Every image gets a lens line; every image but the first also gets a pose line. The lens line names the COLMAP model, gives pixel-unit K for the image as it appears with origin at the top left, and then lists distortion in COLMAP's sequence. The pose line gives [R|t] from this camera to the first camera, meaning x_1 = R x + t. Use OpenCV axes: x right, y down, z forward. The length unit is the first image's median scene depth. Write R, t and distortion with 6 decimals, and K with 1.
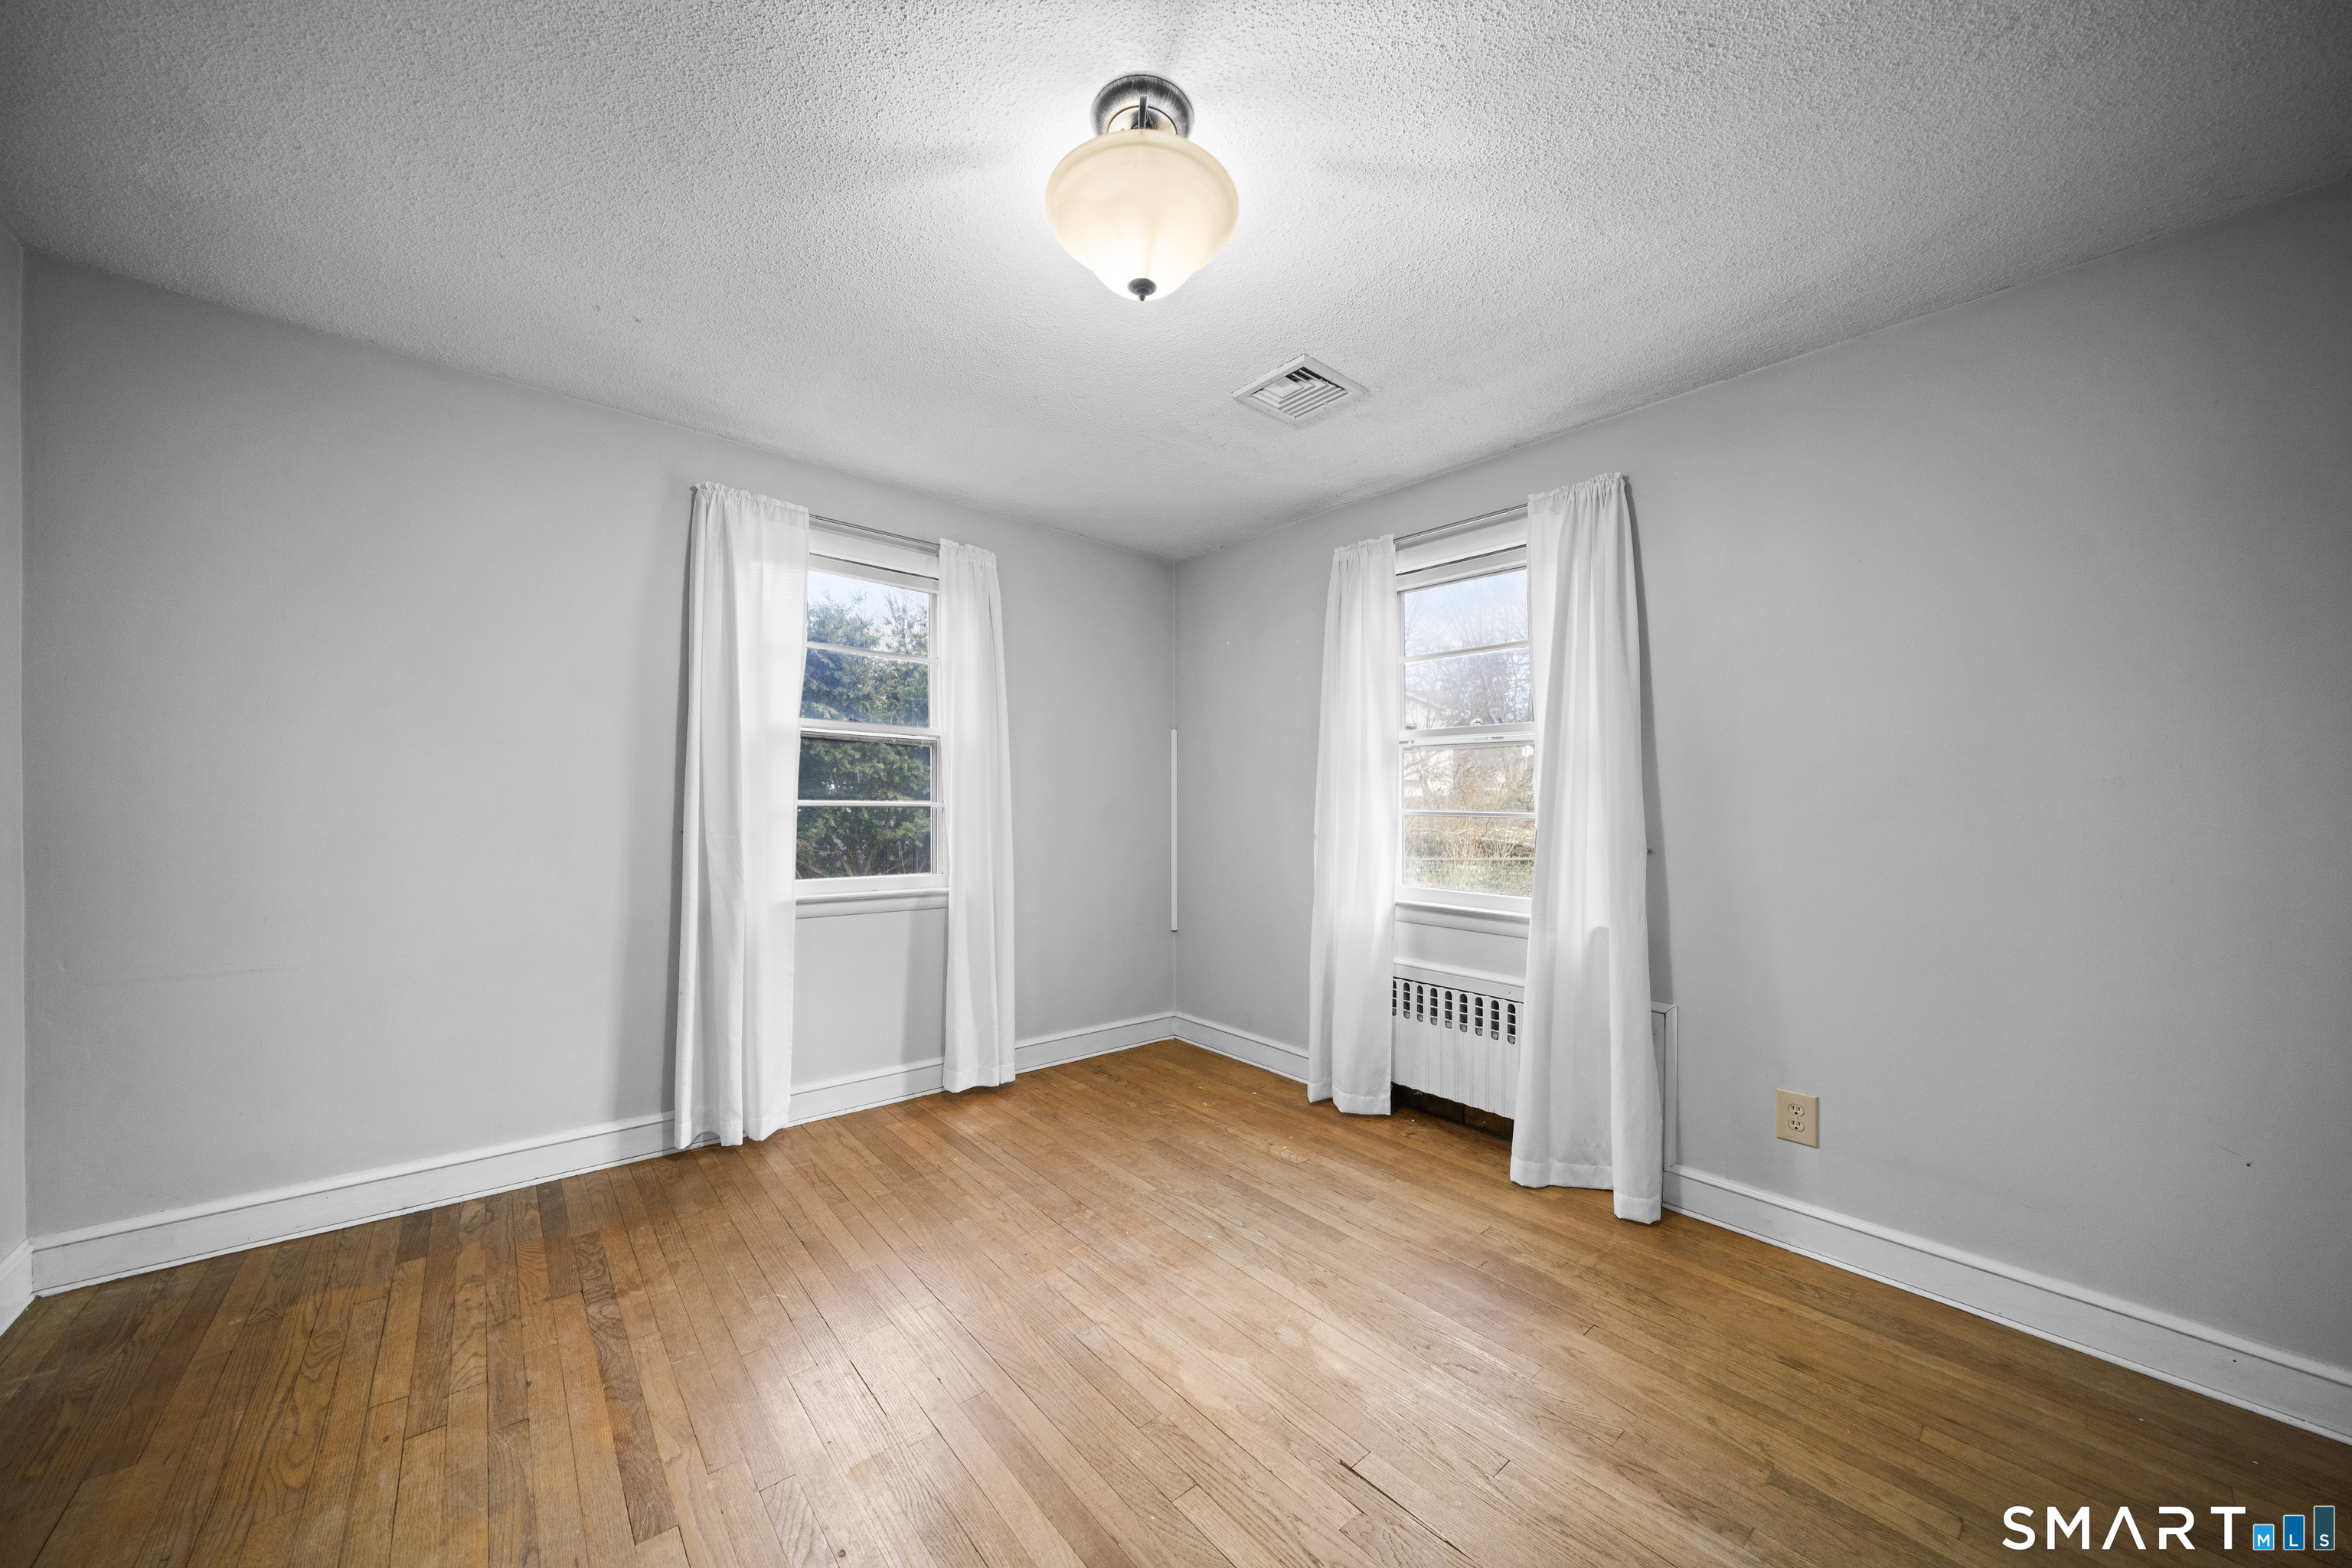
lens RADIAL K [[810.4, 0, 1174.7], [0, 810.4, 797.8], [0, 0, 1]] dist [-0.005973, 0.000157]
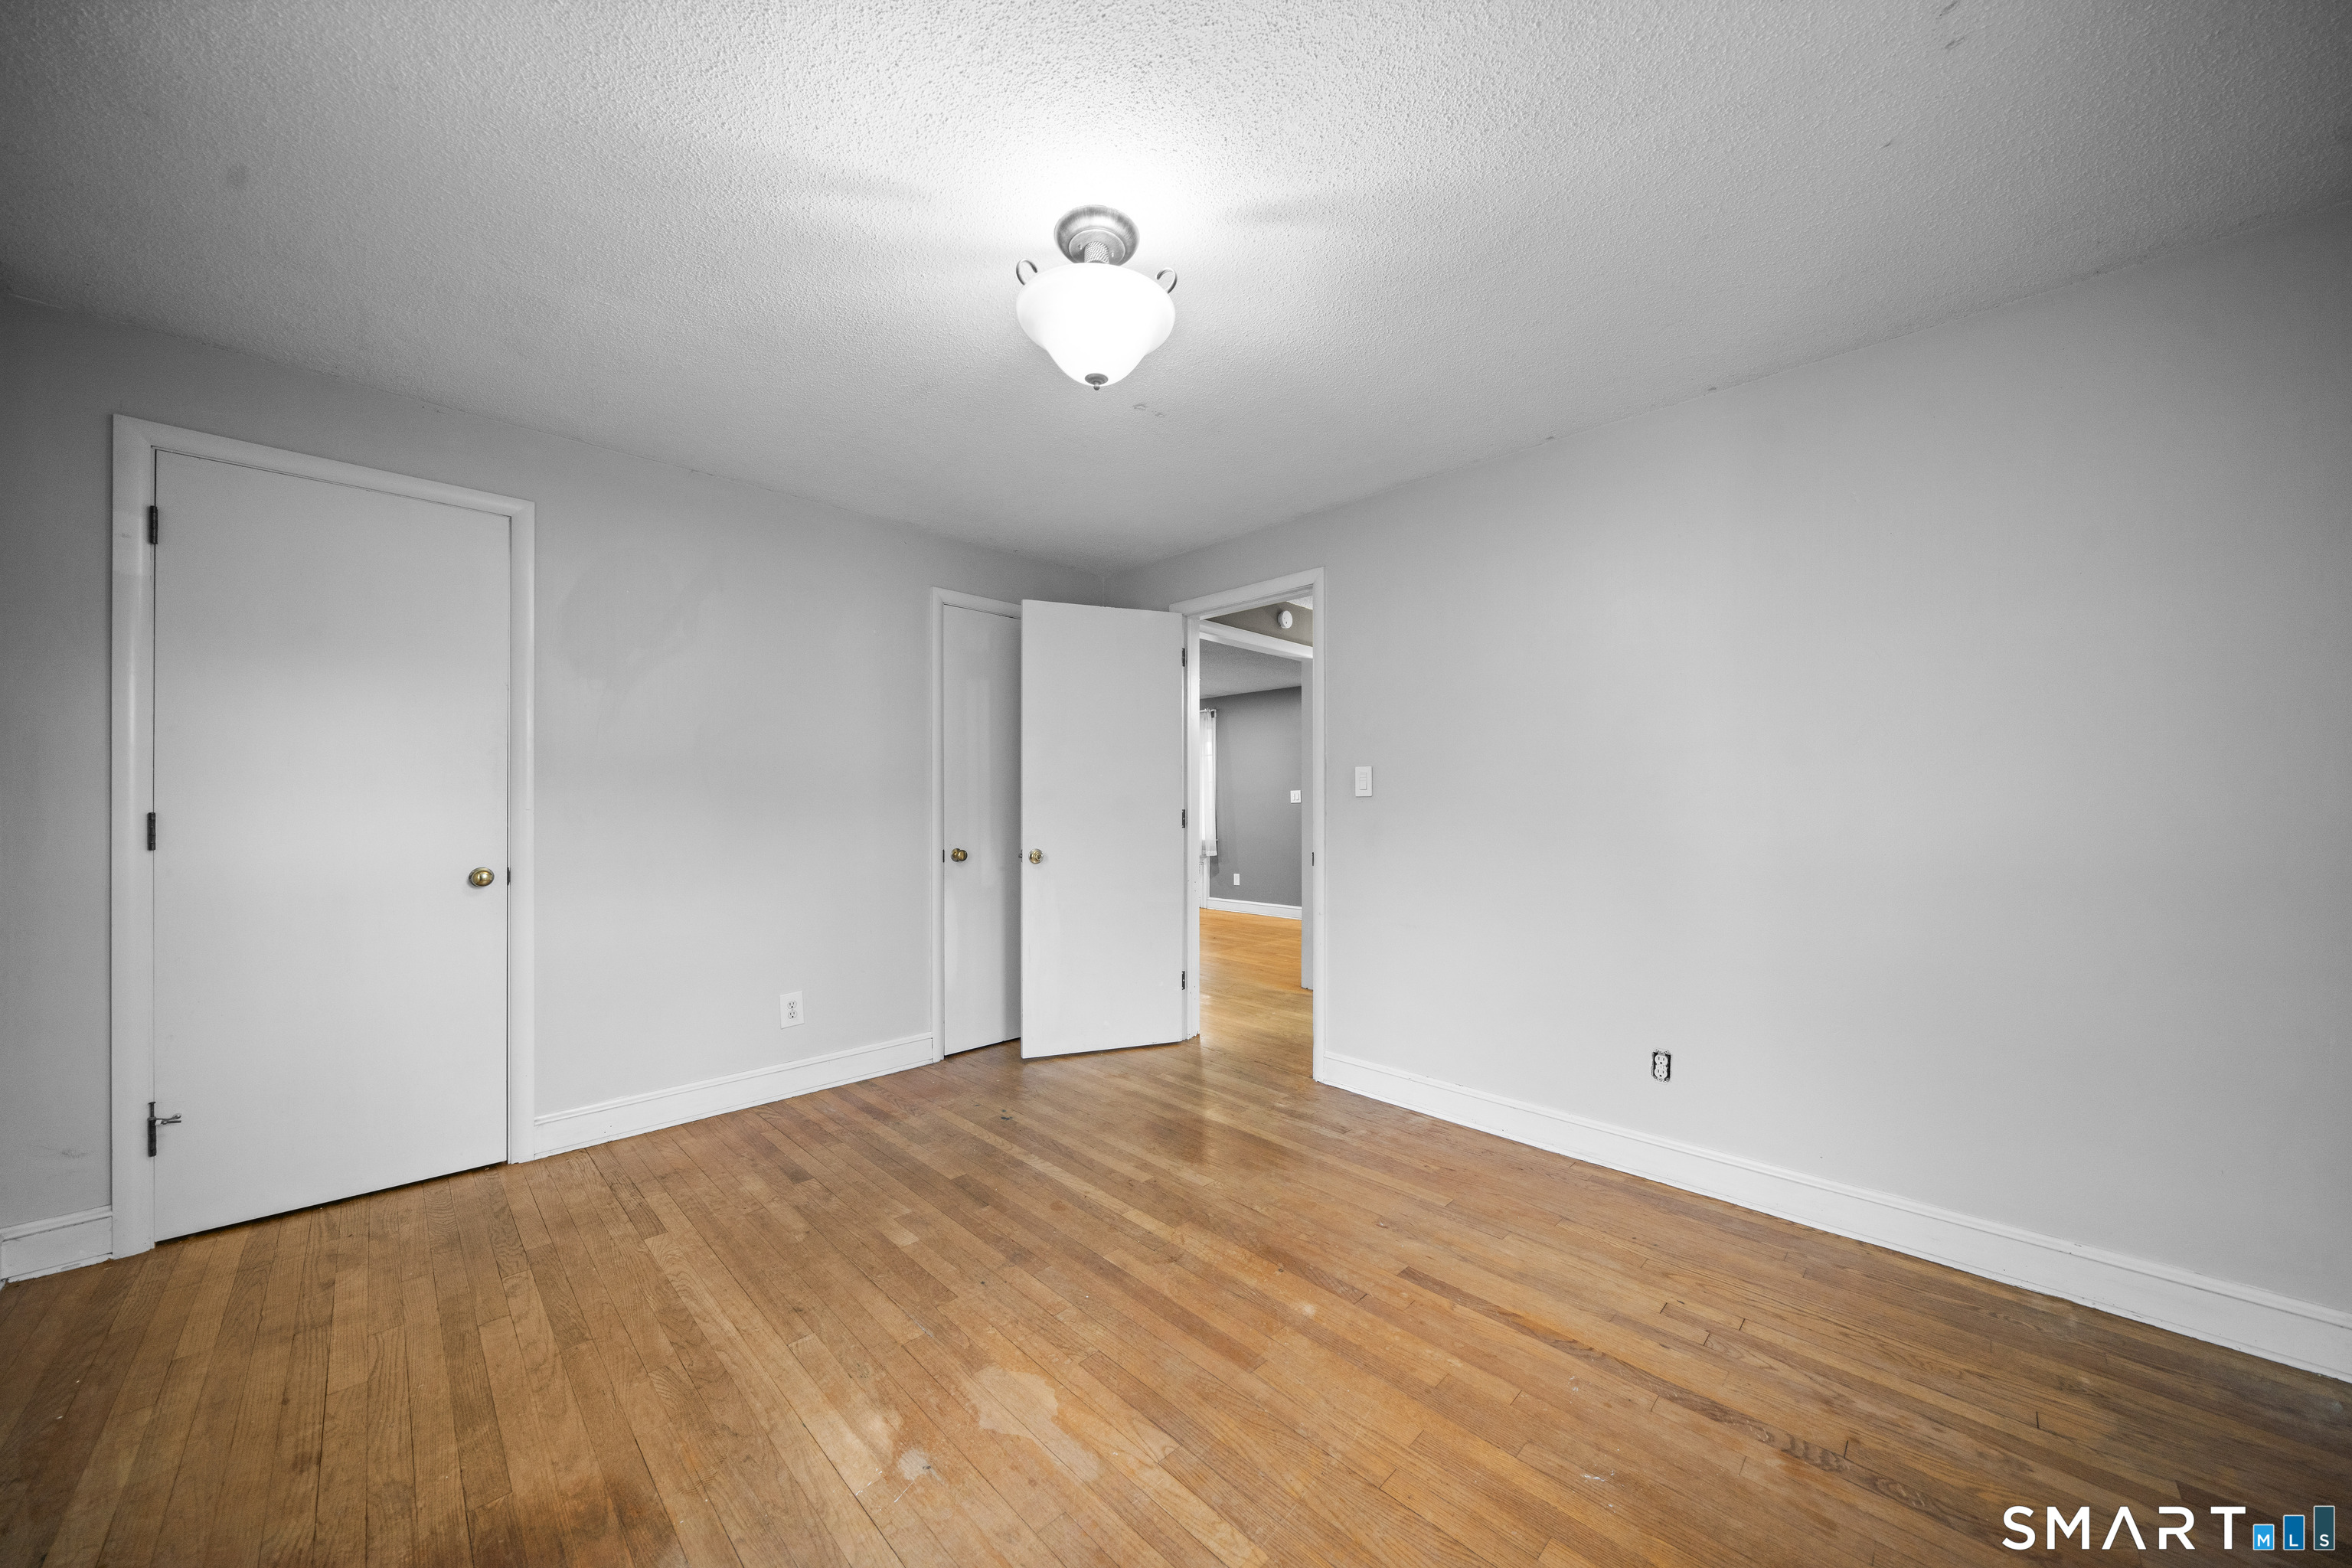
lens RADIAL K [[810.4, 0, 1171.8], [0, 810.4, 799.5], [0, 0, 1]] dist [-0.005973, 0.000157]
pose [[-0.997251, -0.017495, -0.071999, -0.027286], [-0.015914, 0.999621, -0.022475, 0.014853], [0.072365, -0.021268, -0.997151, 1.139127]]
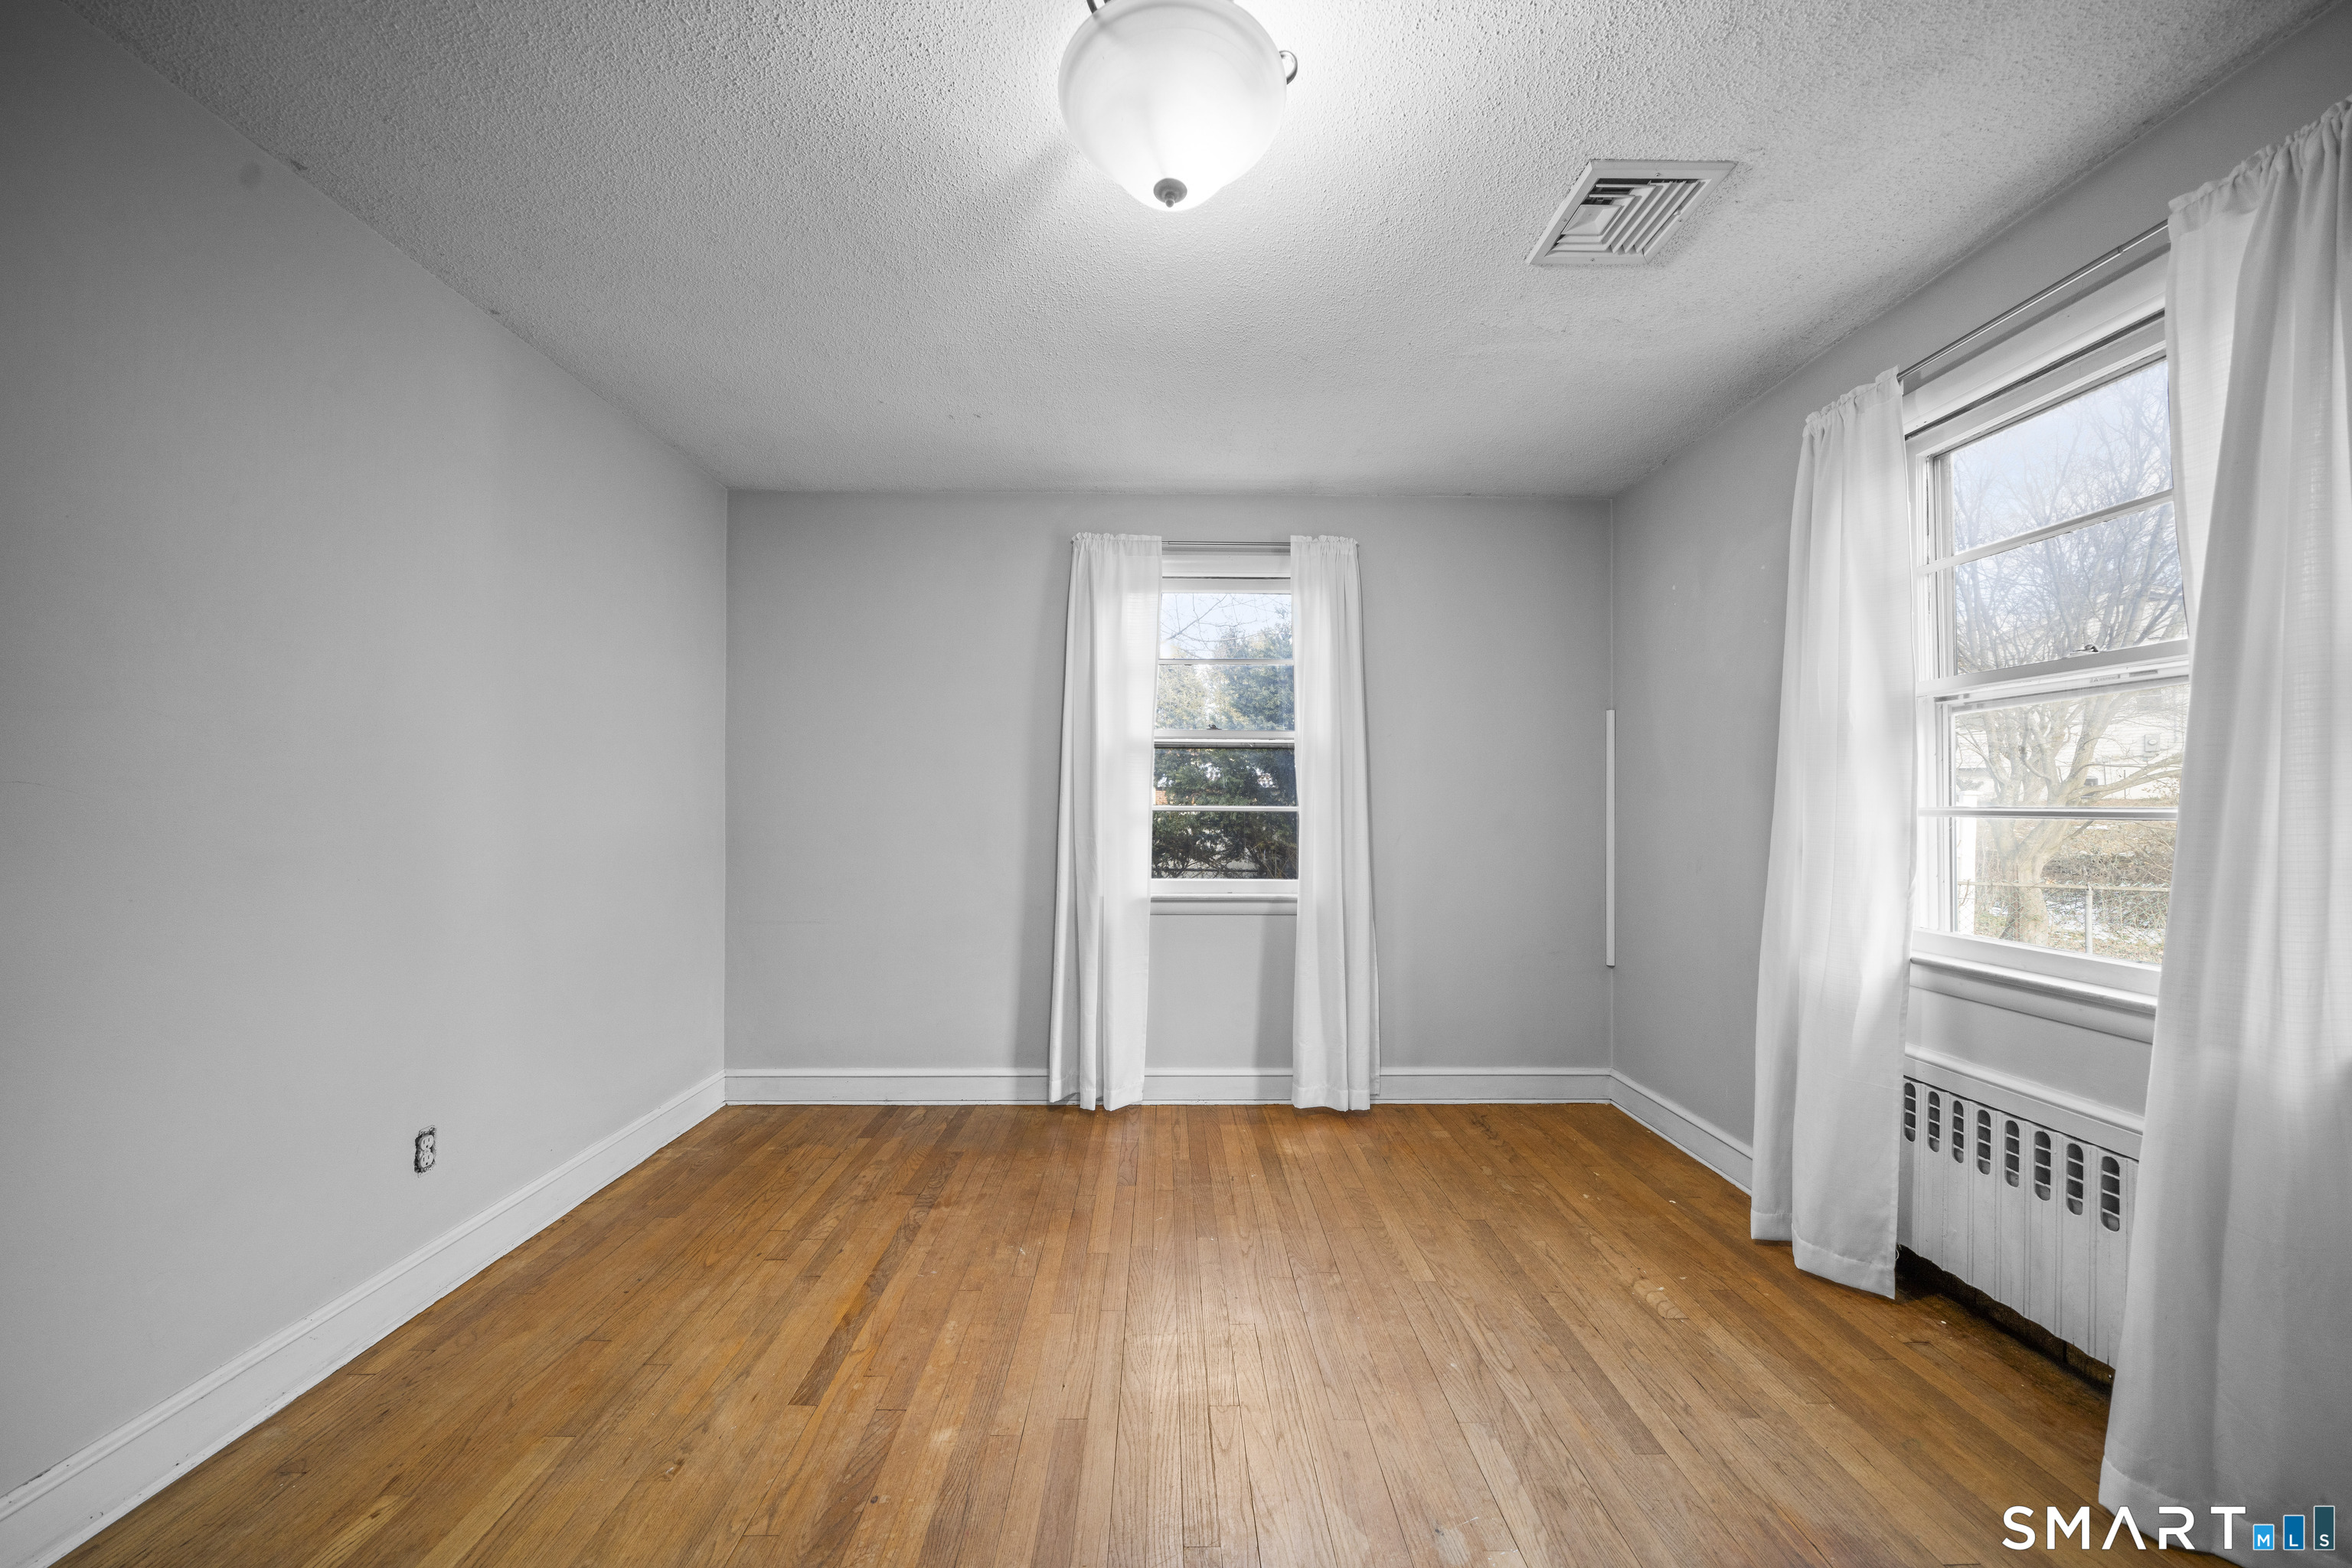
lens RADIAL K [[810.4, 0, 1172.0], [0, 810.4, 801.3], [0, 0, 1]] dist [-0.005973, 0.000157]
pose [[0.768765, -0.017581, -0.639290, 0.260036], [0.014620, 0.999844, -0.009916, 0.008653], [0.639364, -0.001724, 0.768902, 0.184913]]
